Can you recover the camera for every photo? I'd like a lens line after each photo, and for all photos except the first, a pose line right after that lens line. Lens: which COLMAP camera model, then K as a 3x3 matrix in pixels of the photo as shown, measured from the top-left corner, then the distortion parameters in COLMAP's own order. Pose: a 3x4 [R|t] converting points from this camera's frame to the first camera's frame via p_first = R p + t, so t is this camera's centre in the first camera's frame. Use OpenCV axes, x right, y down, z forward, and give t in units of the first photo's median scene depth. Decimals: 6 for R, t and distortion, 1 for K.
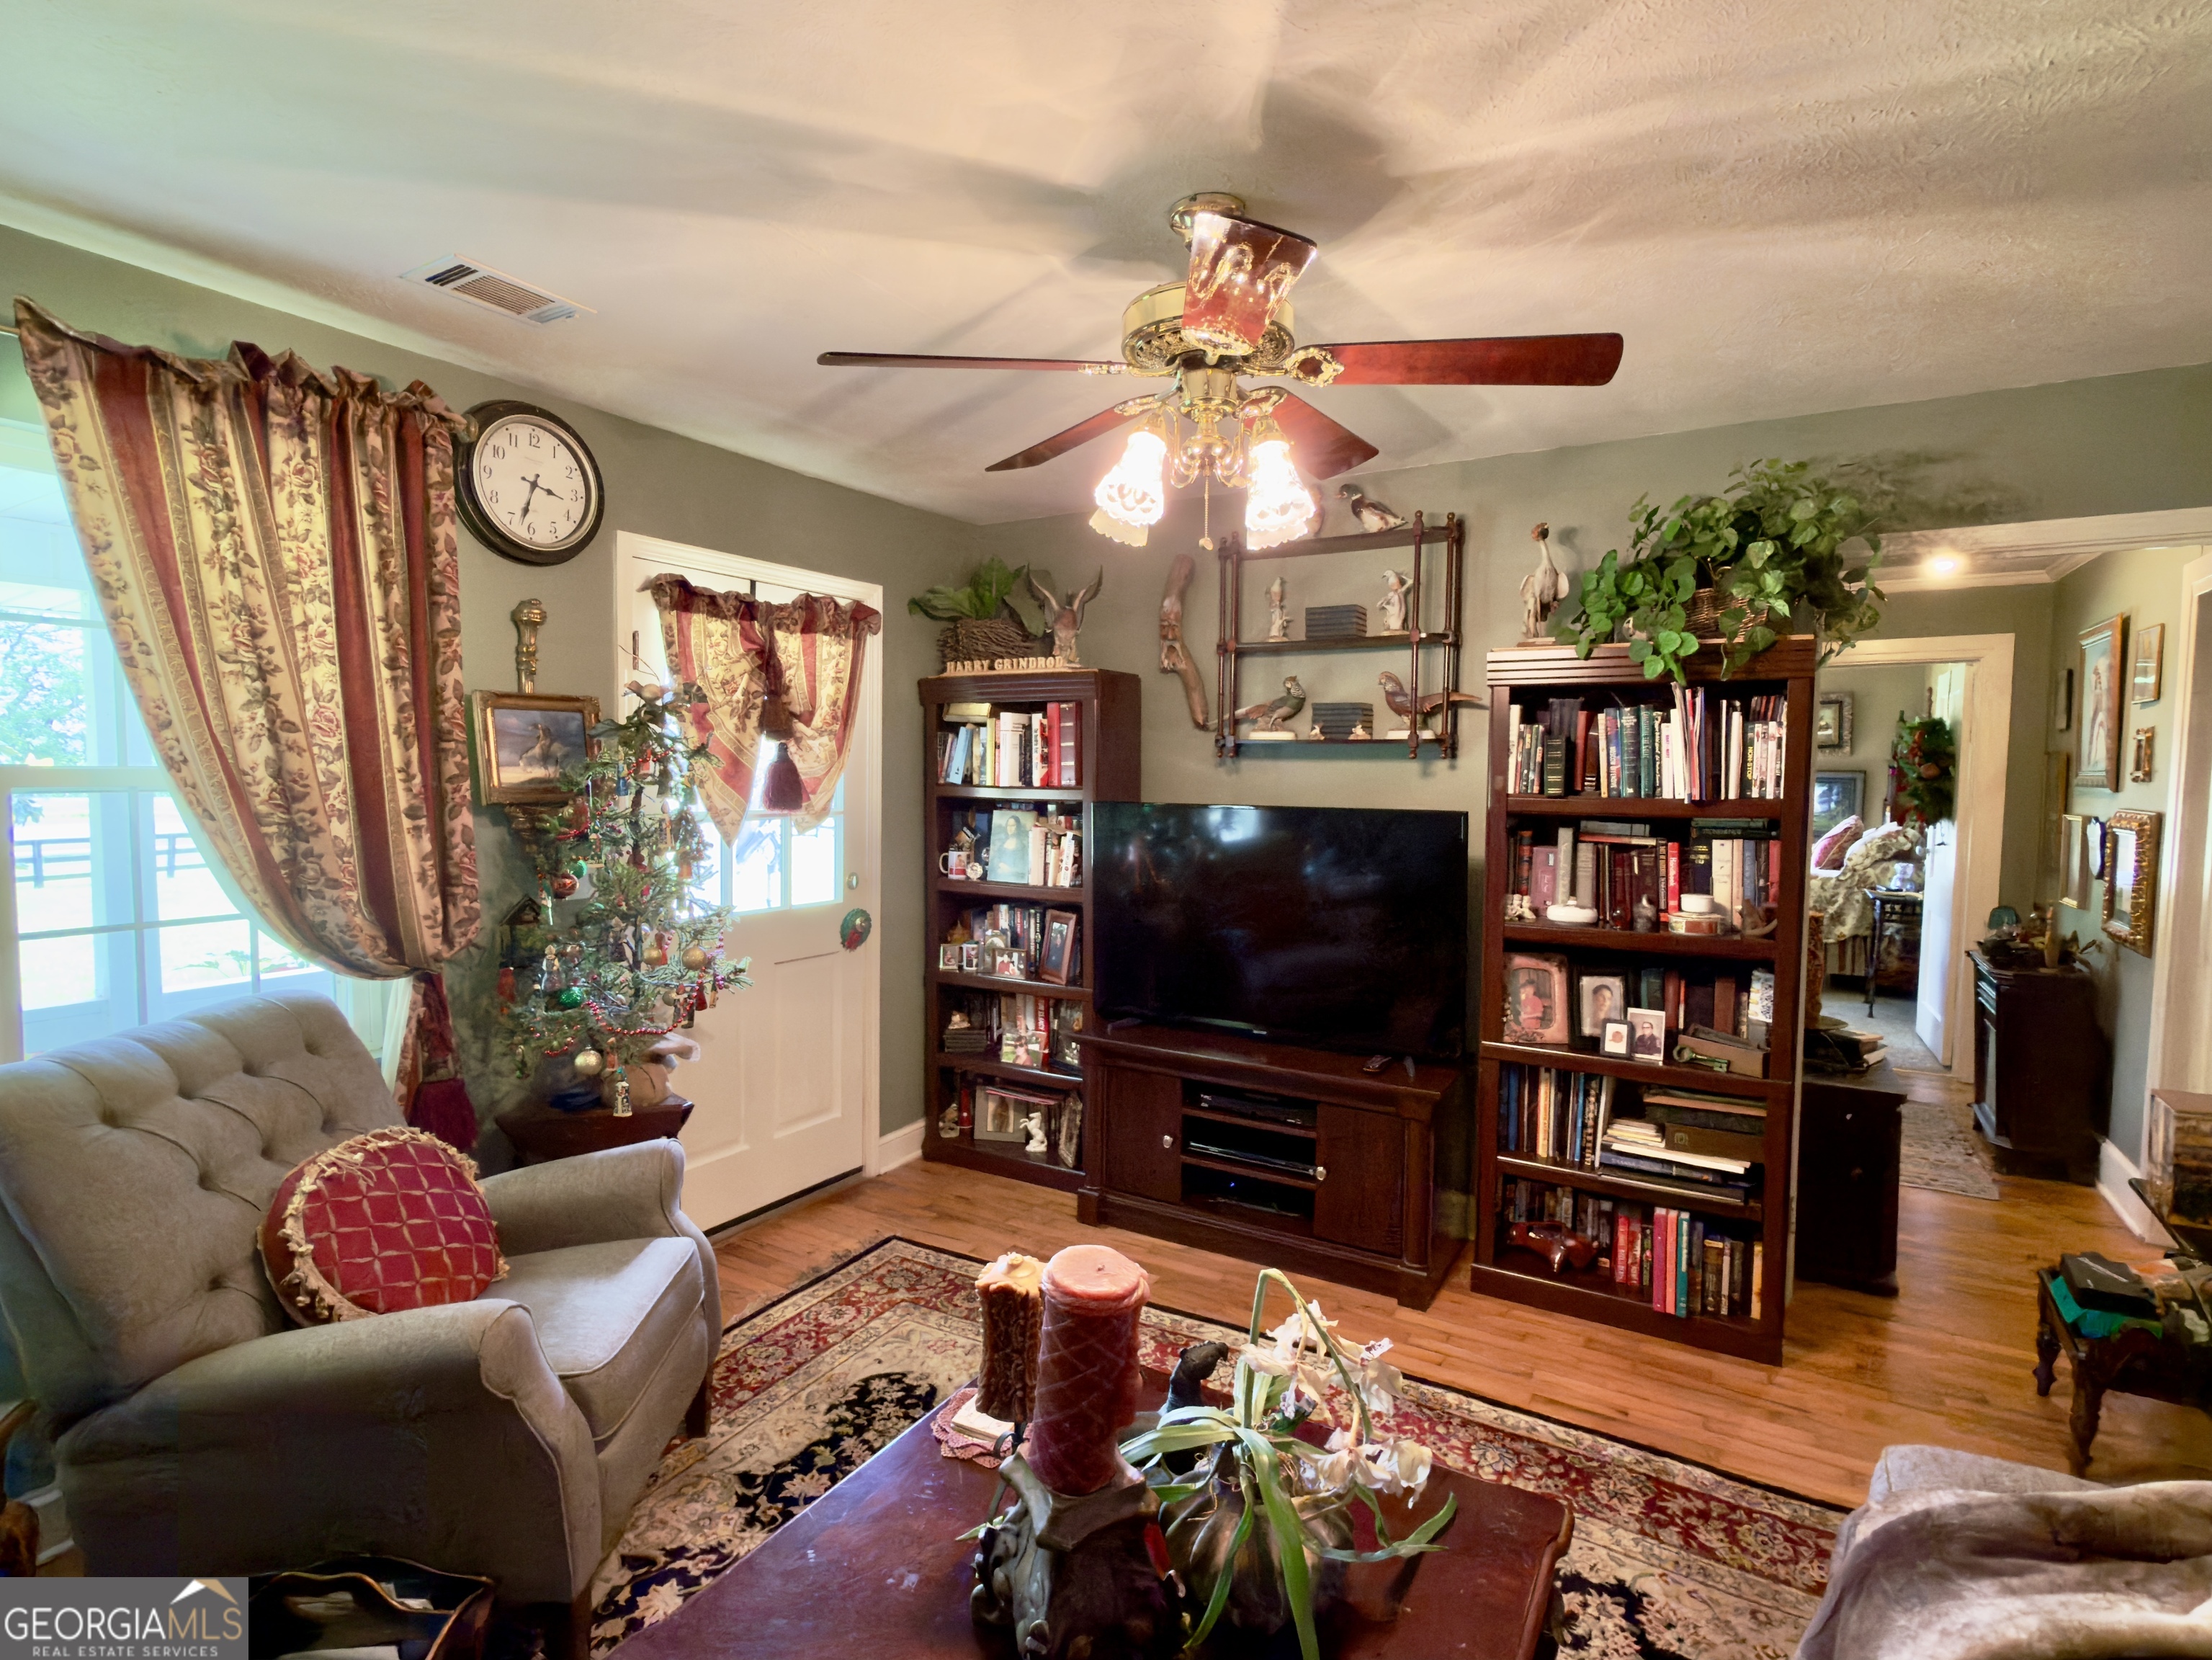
lens RADIAL K [[1080.2, 0, 1104.8], [0, 1080.2, 829.6], [0, 0, 1]] dist [-0.003122, 0.001260]
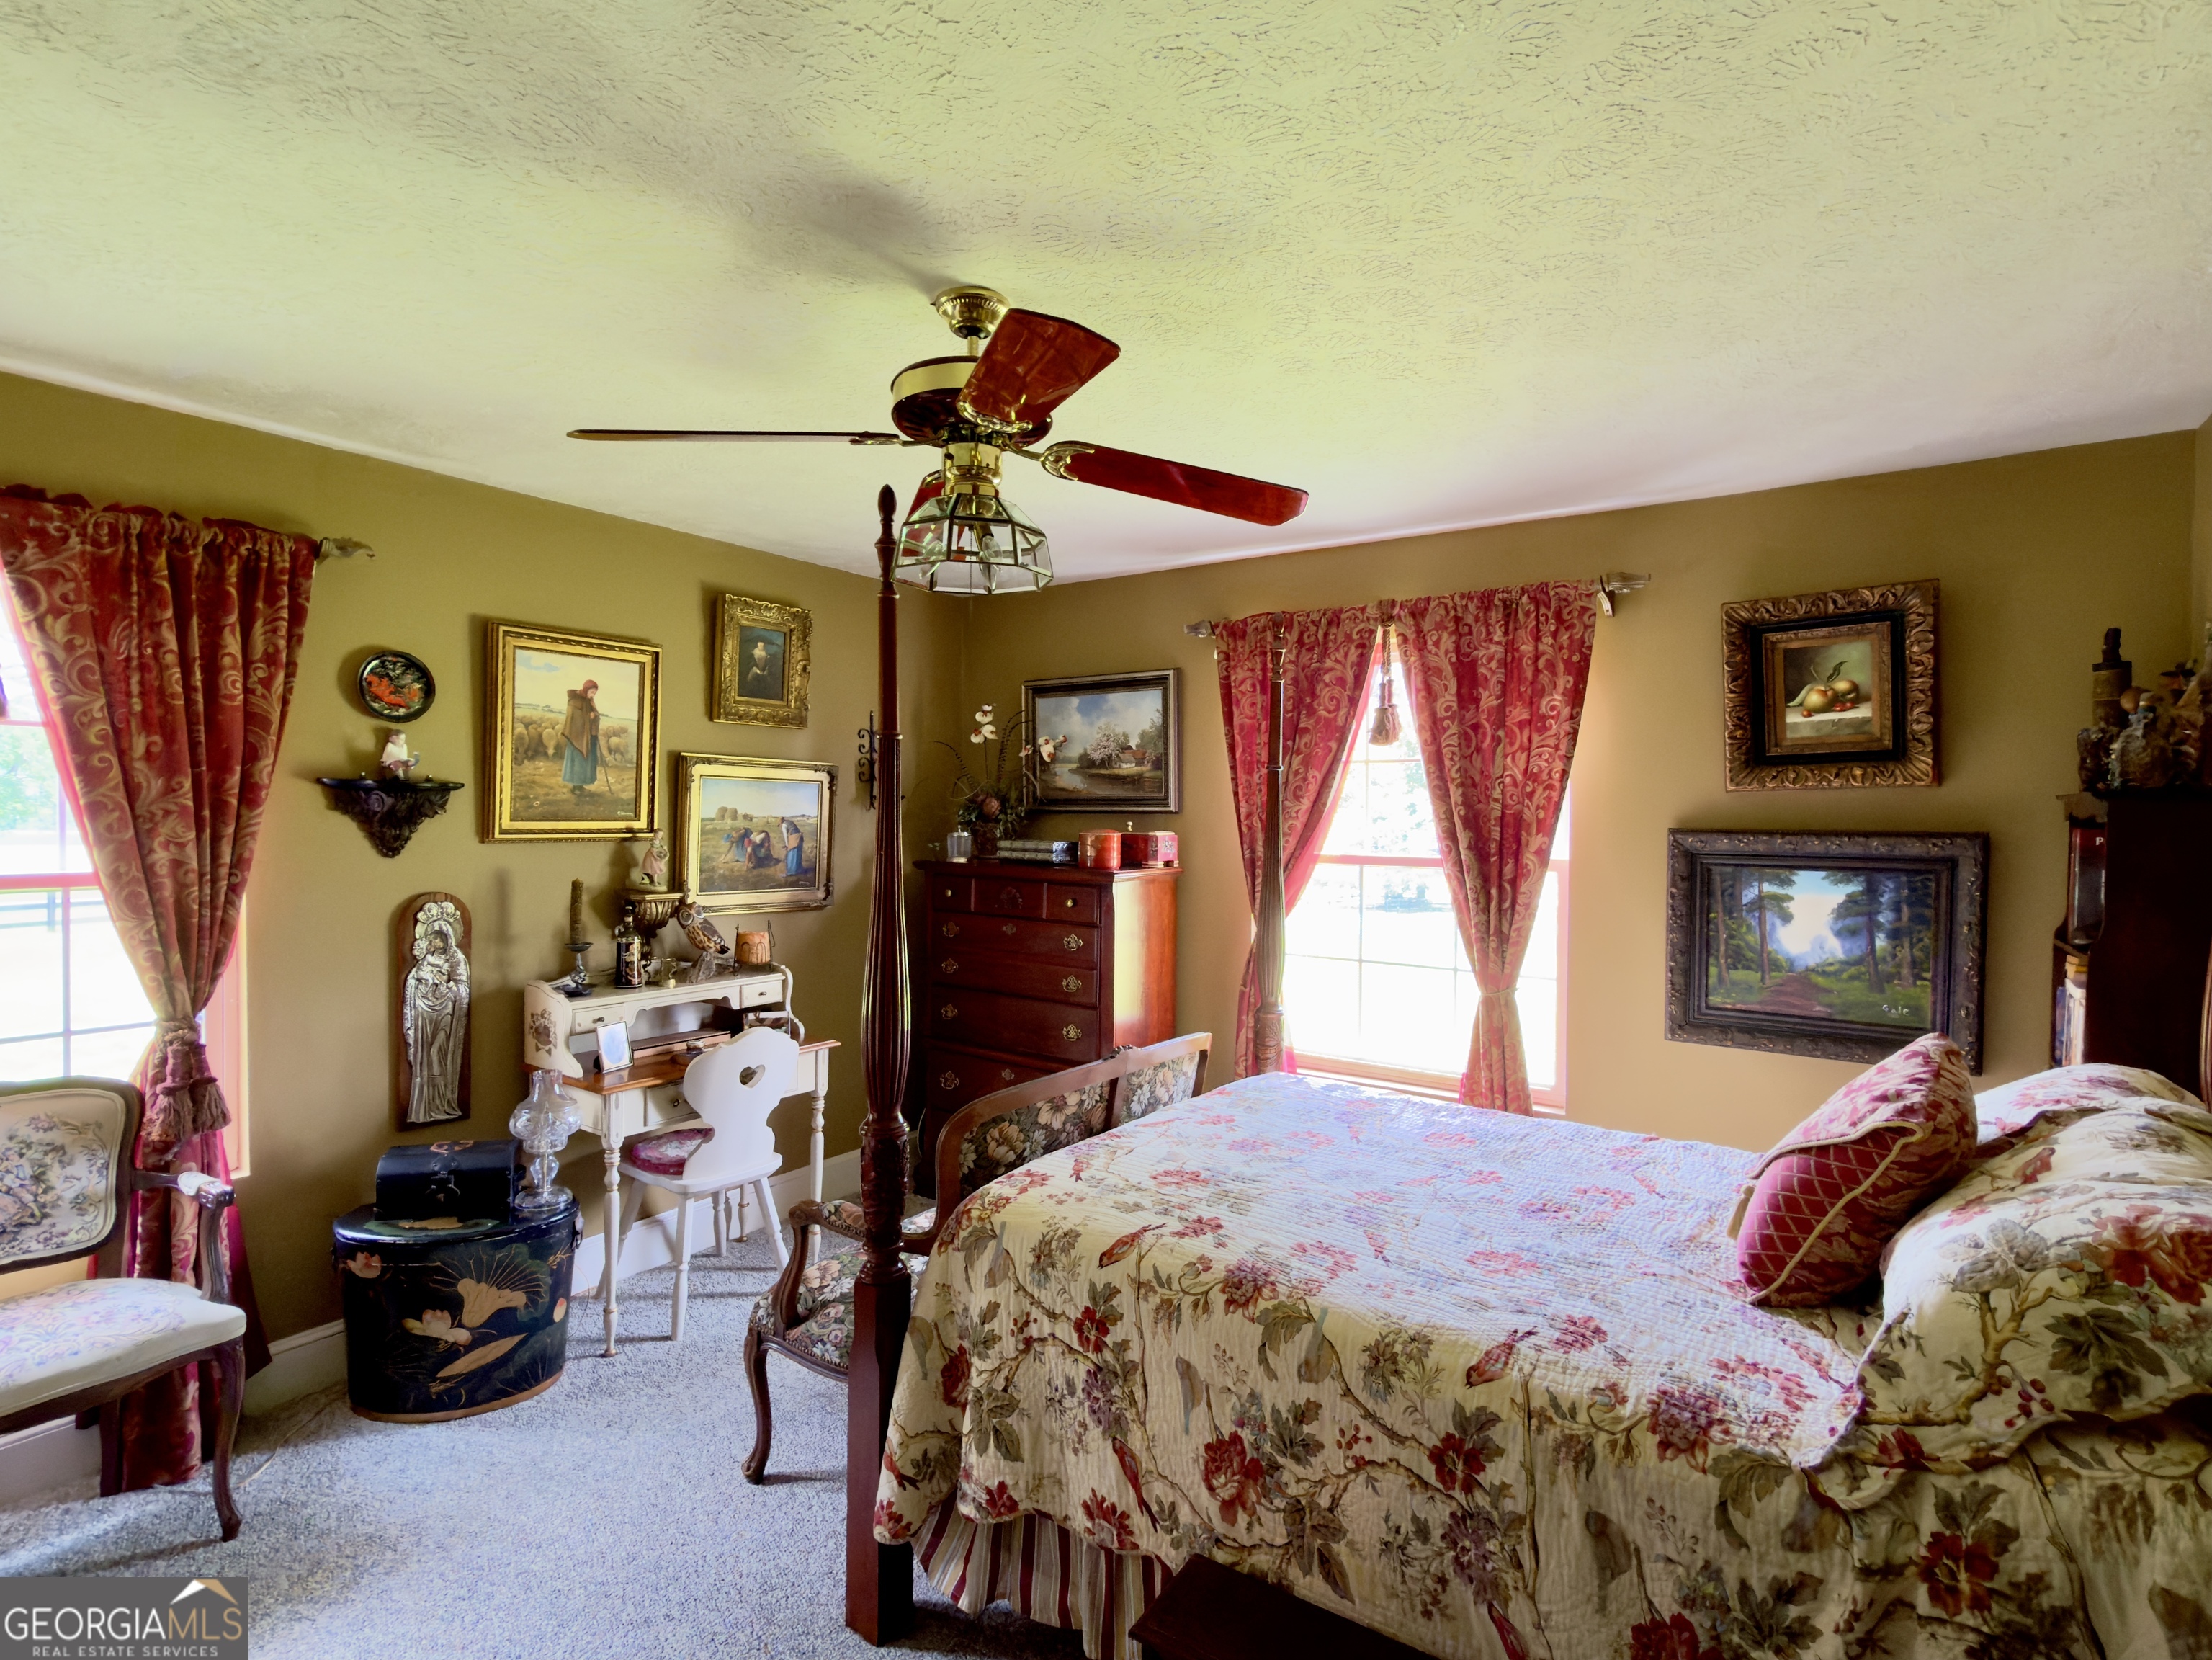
lens RADIAL K [[1080.2, 0, 1108.9], [0, 1080.2, 832.7], [0, 0, 1]] dist [-0.003122, 0.001260]
pose [[0.997127, 0.002696, -0.075697, 0.480646], [-0.005735, 0.999185, -0.039952, -0.041637], [0.075527, 0.040271, 0.996330, 0.676729]]
